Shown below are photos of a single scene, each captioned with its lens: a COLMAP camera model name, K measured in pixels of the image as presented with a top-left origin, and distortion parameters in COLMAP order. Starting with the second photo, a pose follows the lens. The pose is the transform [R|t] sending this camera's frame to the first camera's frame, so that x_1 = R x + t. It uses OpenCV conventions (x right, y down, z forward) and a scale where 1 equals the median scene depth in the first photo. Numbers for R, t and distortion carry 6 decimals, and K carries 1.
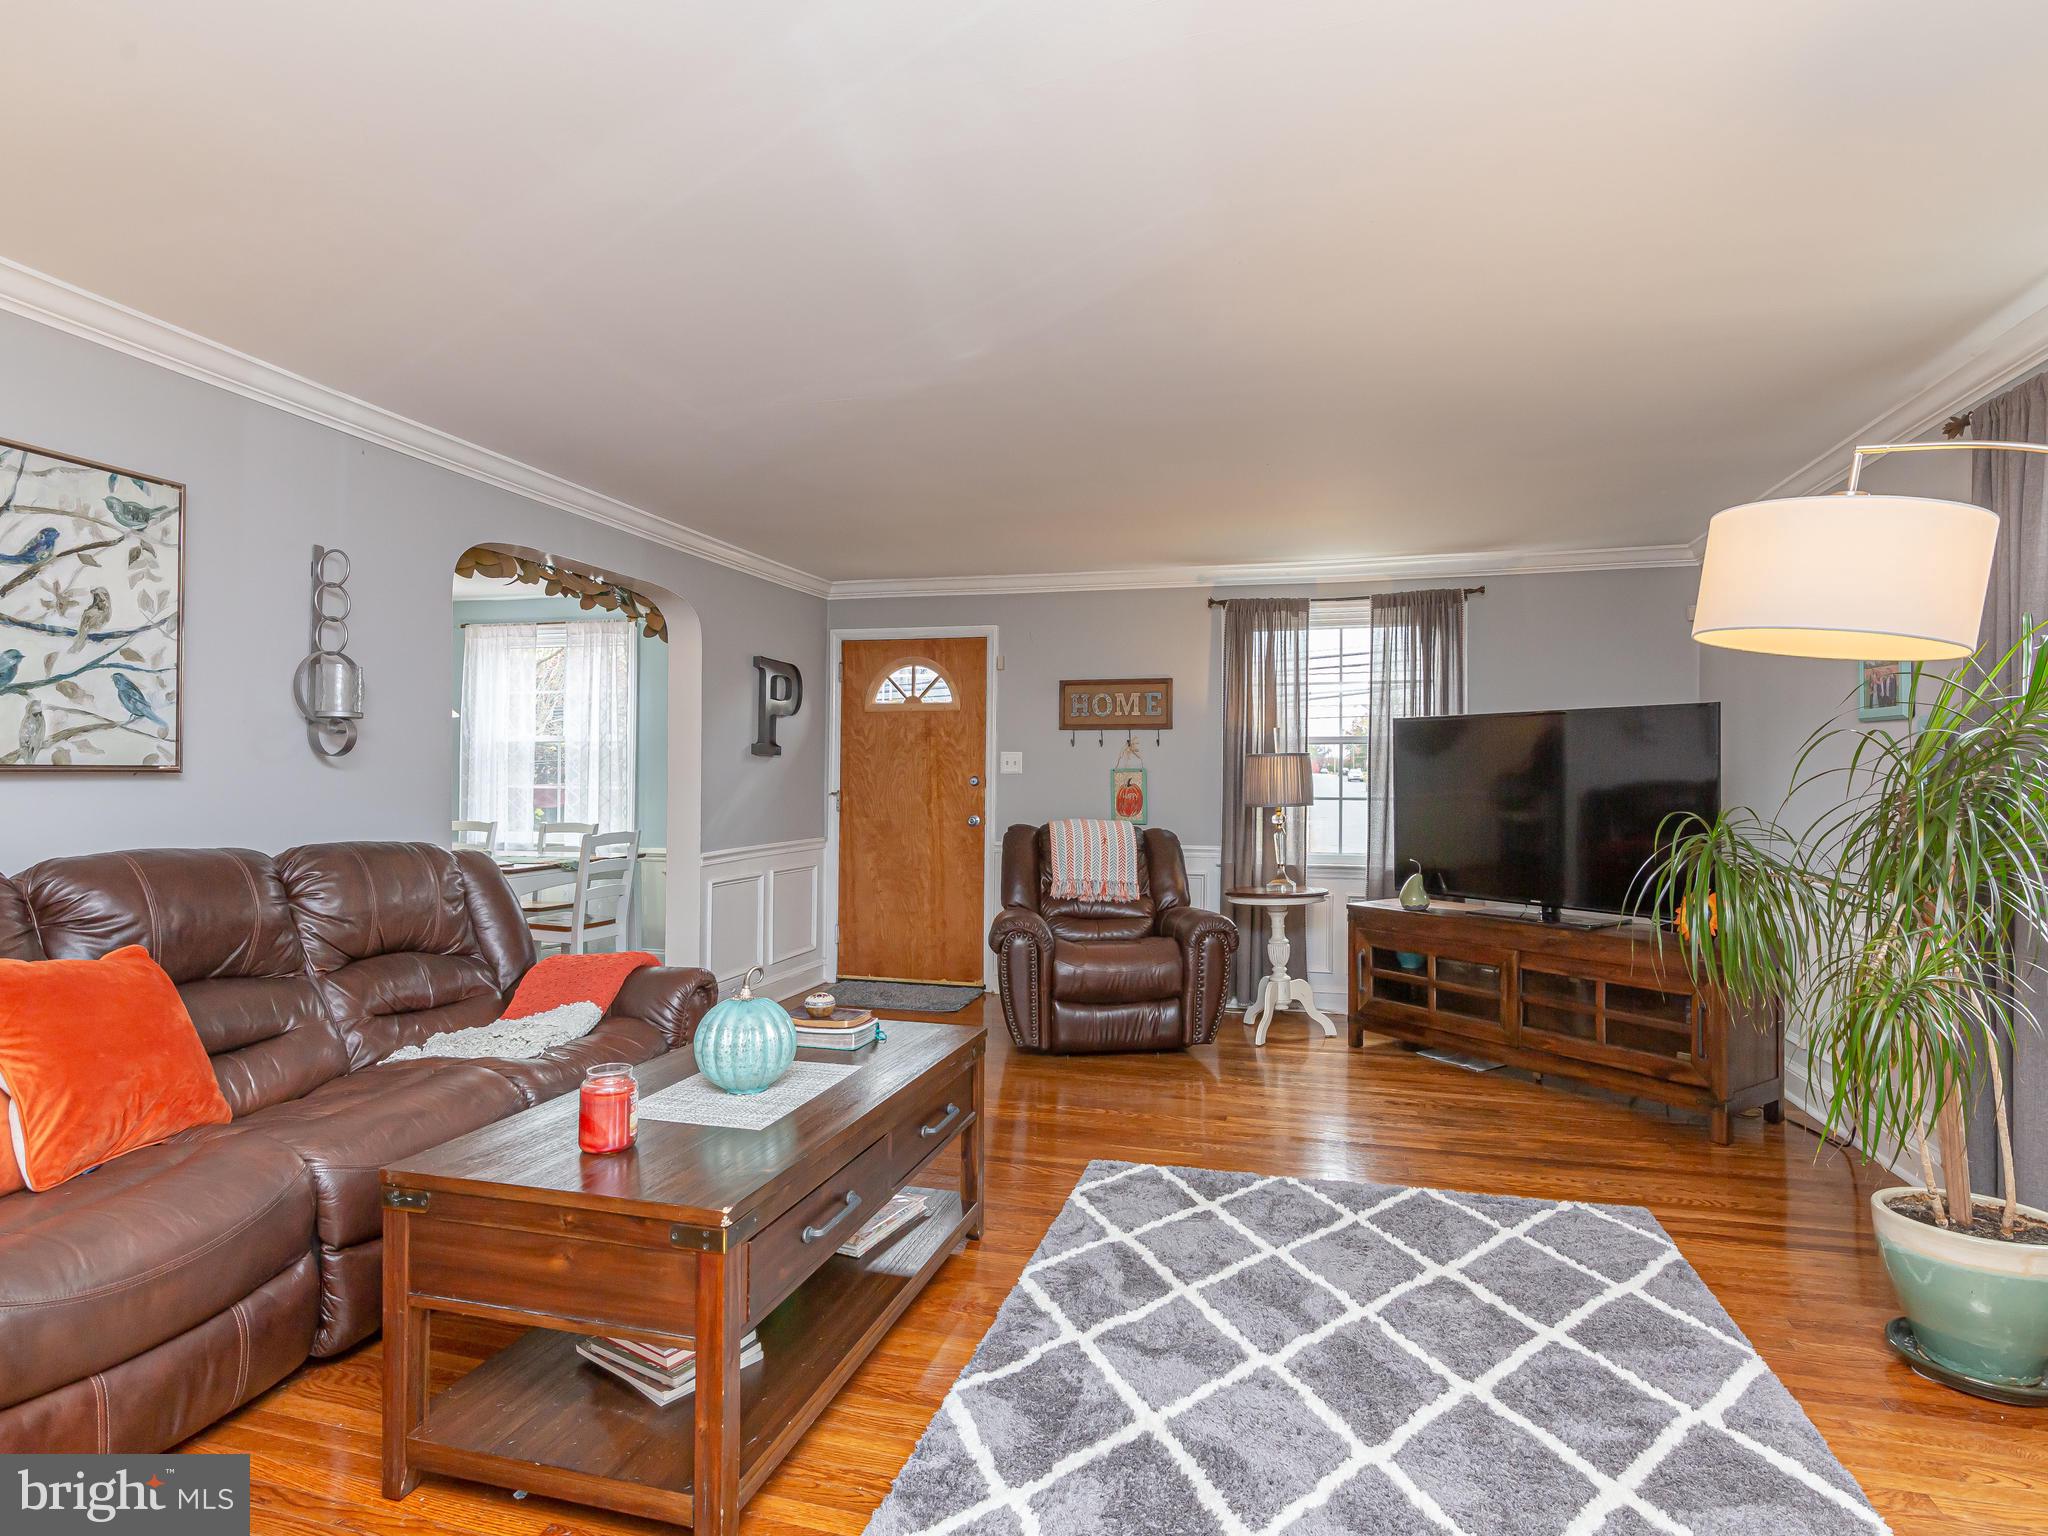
lens RADIAL K [[1030.1, 0, 1071.2], [0, 1030.1, 769.8], [0, 0, 1]] dist [-0.000386, -0.000390]
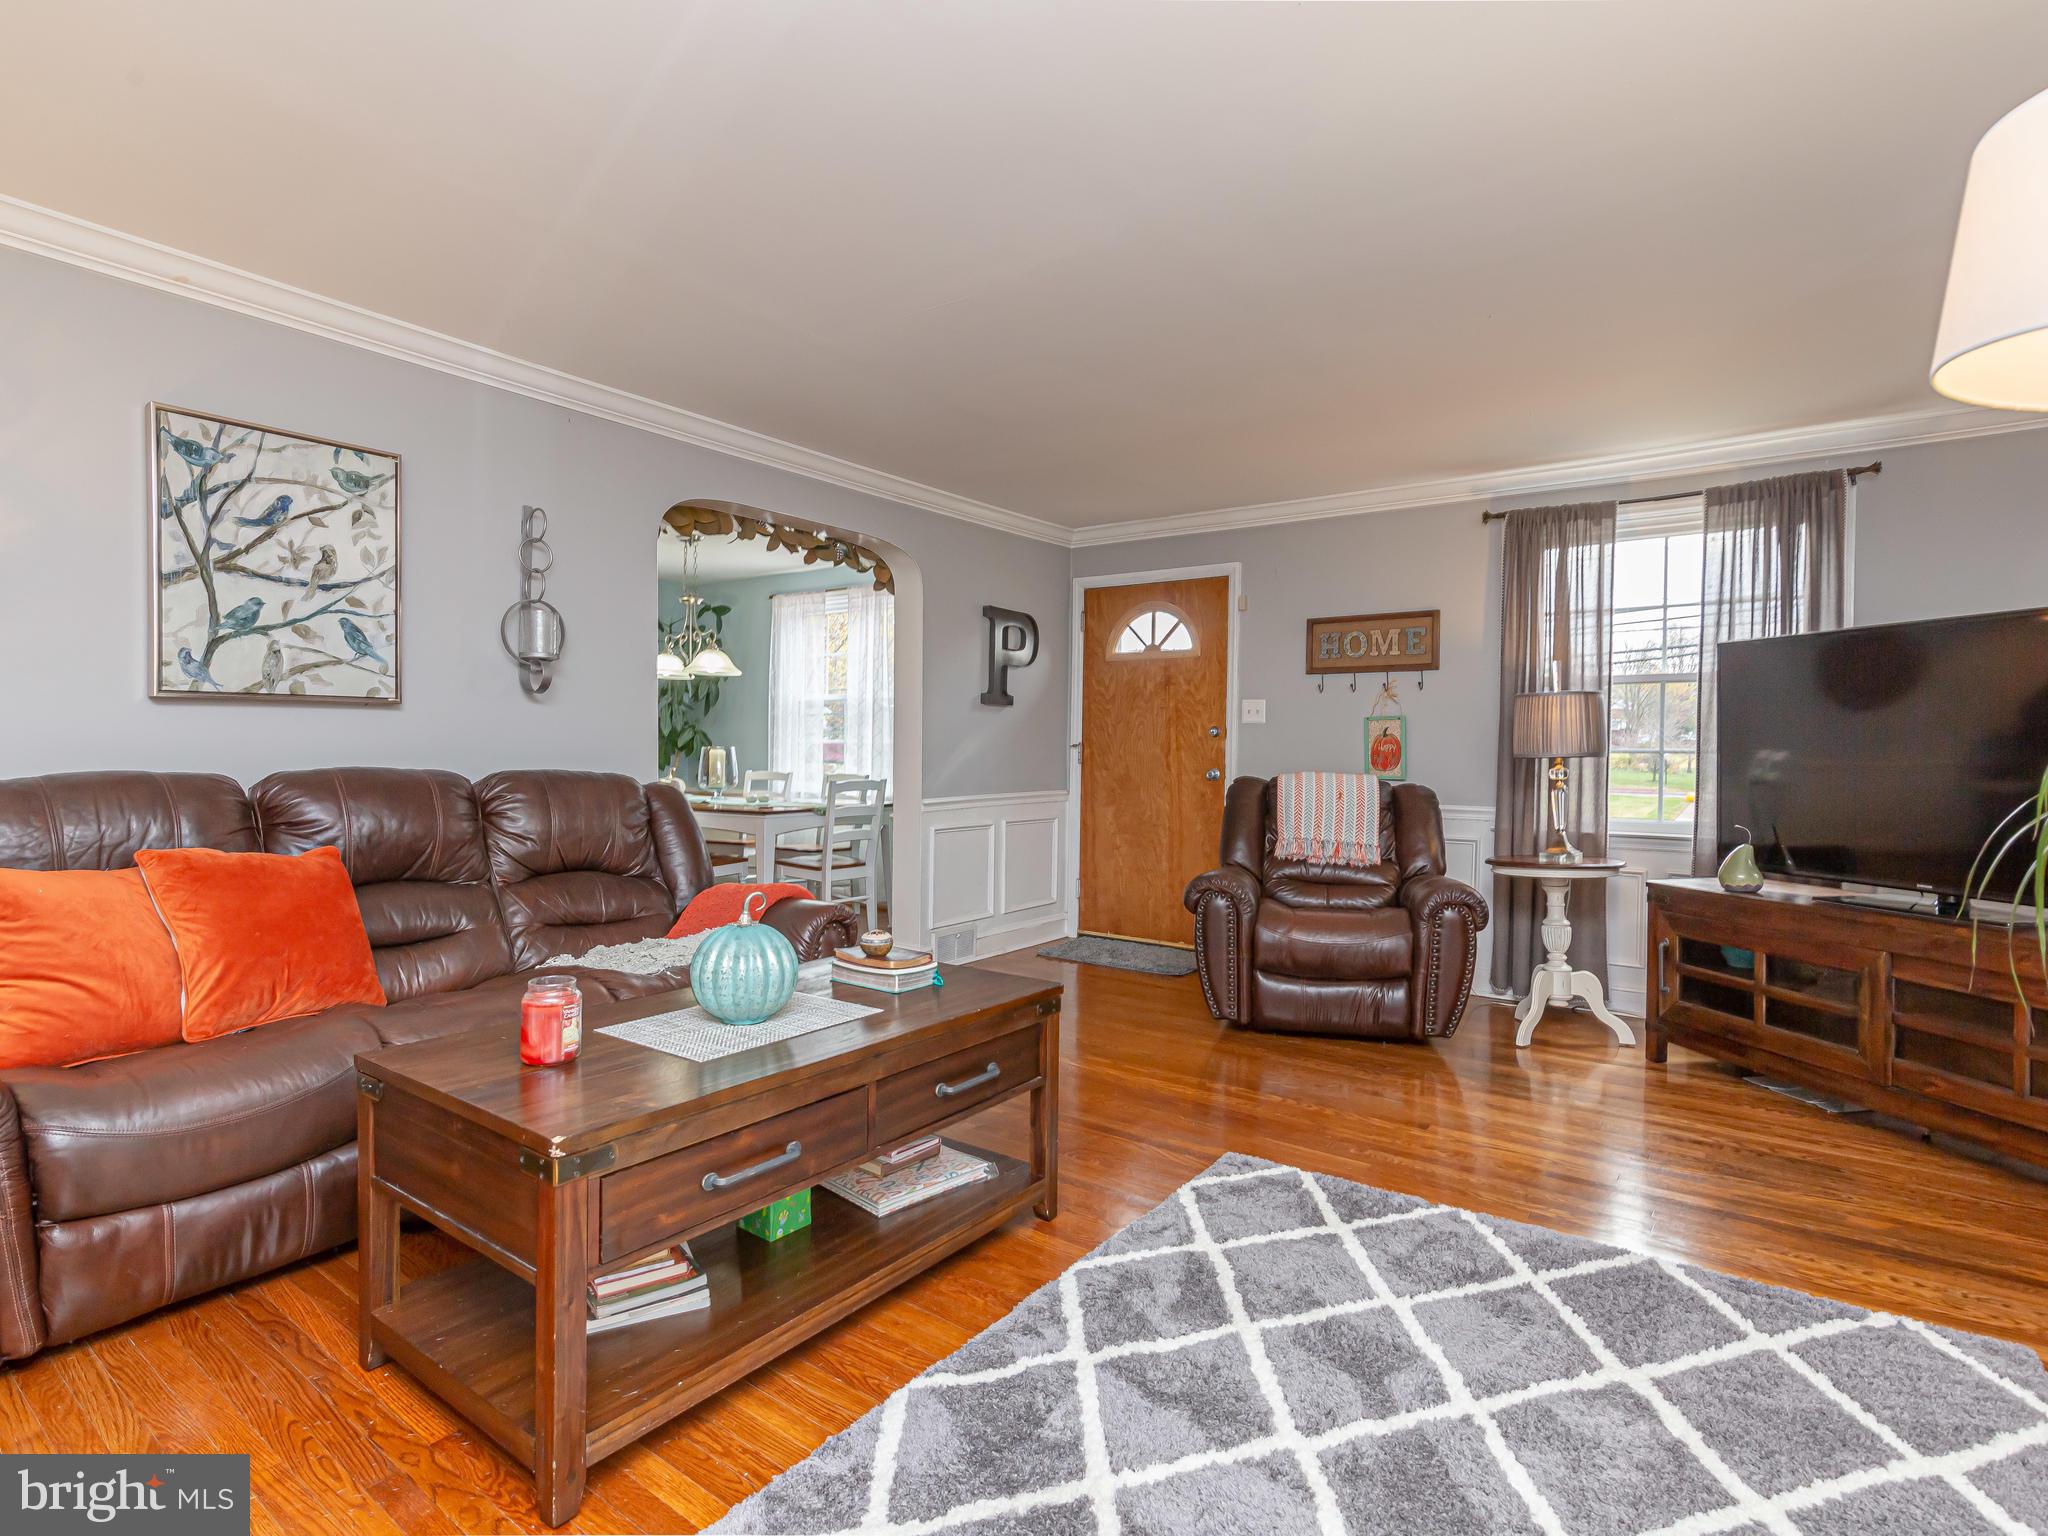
lens RADIAL K [[1024.0, 0, 1042.7], [0, 1024.0, 760.0], [0, 0, 1]] dist [-0.000523, -0.000779]
pose [[0.929634, 0.006751, -0.368423, 0.216777], [-0.000086, 0.999836, 0.018104, 0.041061], [0.368485, -0.016799, 0.929482, 0.175667]]
